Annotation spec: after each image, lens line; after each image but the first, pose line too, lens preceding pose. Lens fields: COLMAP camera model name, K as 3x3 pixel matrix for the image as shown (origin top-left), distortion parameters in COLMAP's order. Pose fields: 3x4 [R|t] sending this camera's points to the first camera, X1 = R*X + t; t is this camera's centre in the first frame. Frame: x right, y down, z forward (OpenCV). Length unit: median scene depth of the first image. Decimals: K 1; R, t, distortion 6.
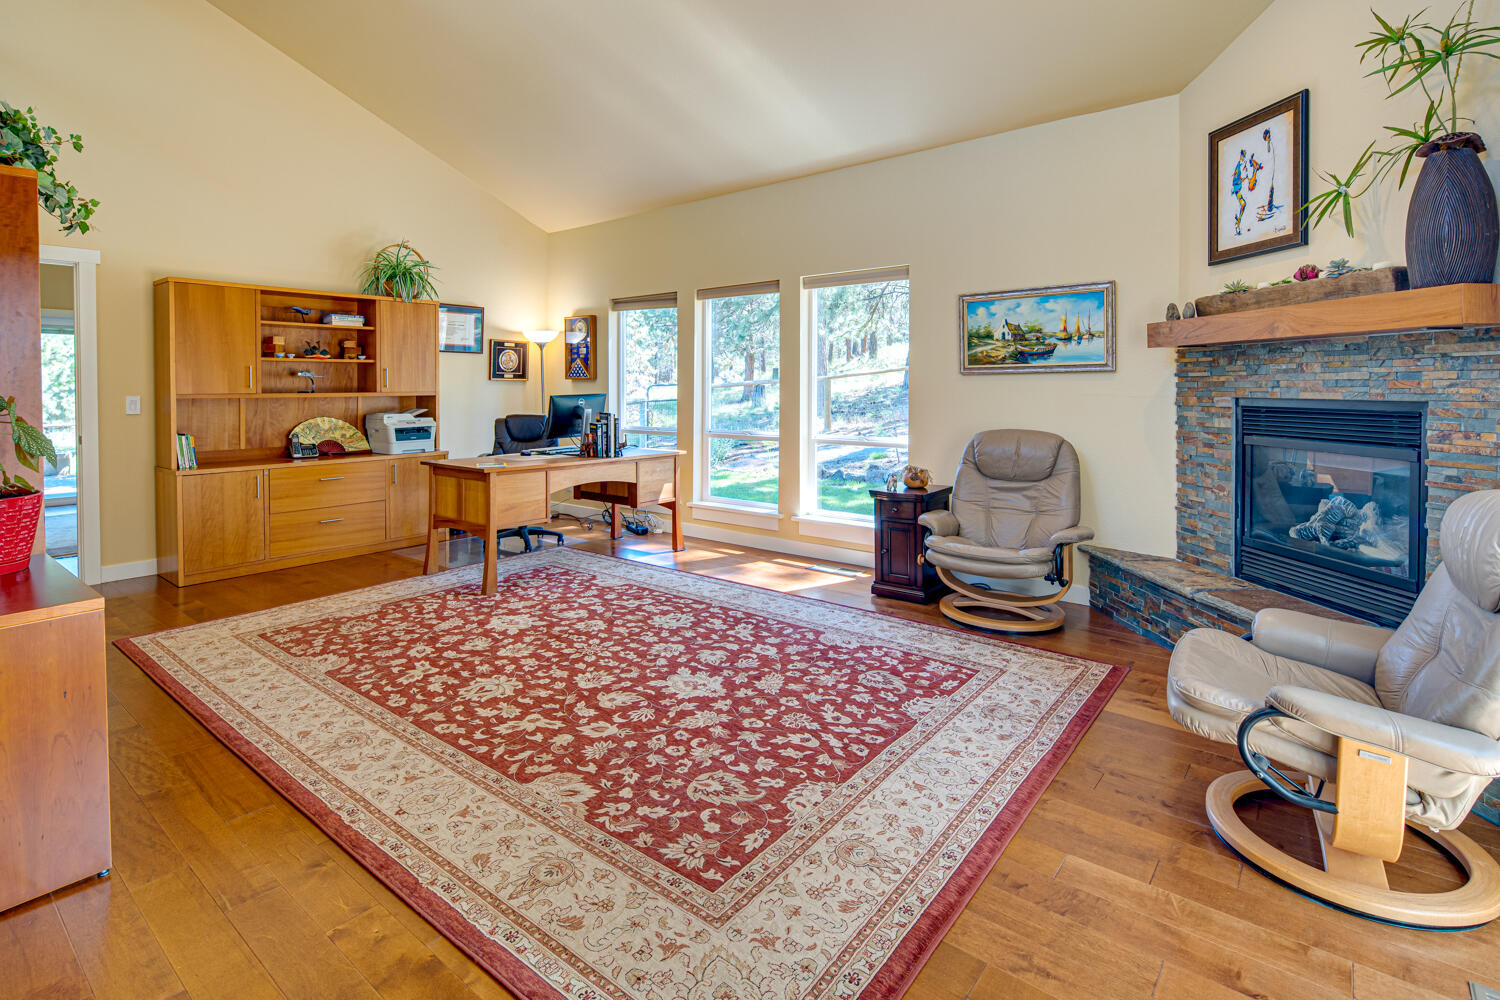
lens RADIAL K [[743.7, 0, 742.6], [0, 743.7, 401.5], [0, 0, 1]] dist [0.001821, -0.000997]
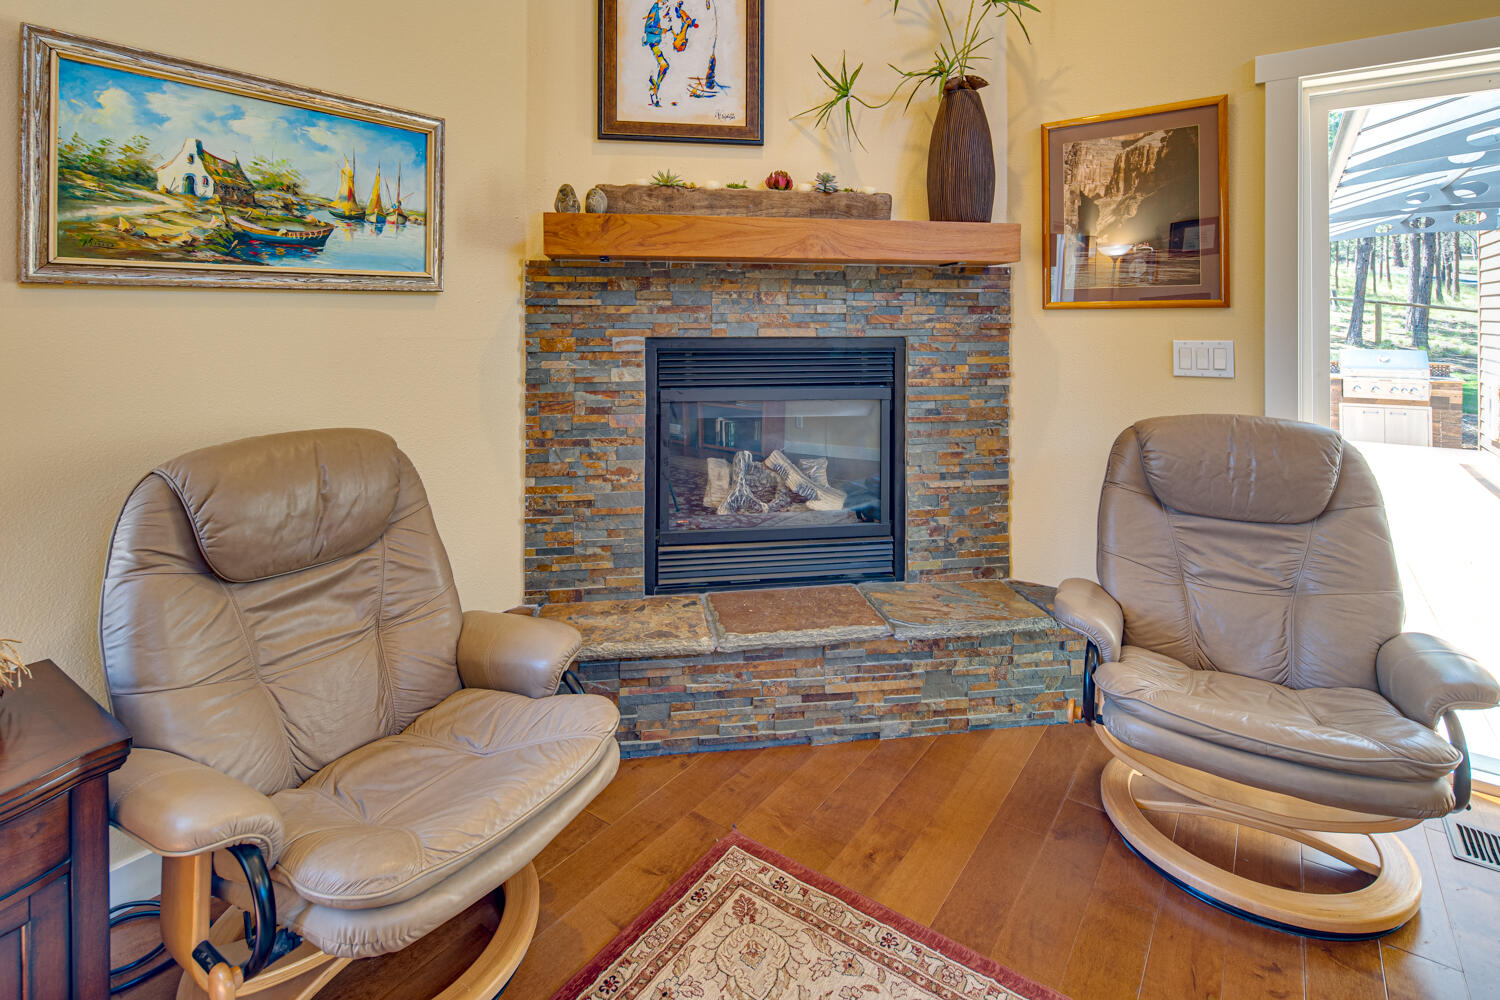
lens RADIAL K [[740.4, 0, 747.9], [0, 740.4, 313.7], [0, 0, 1]] dist [-0.003855, -0.000656]
pose [[-0.057498, 0.007275, 0.998319, -0.034554], [0.019346, 0.999794, -0.006171, -0.020615], [-0.998158, 0.018959, -0.057626, 0.919194]]
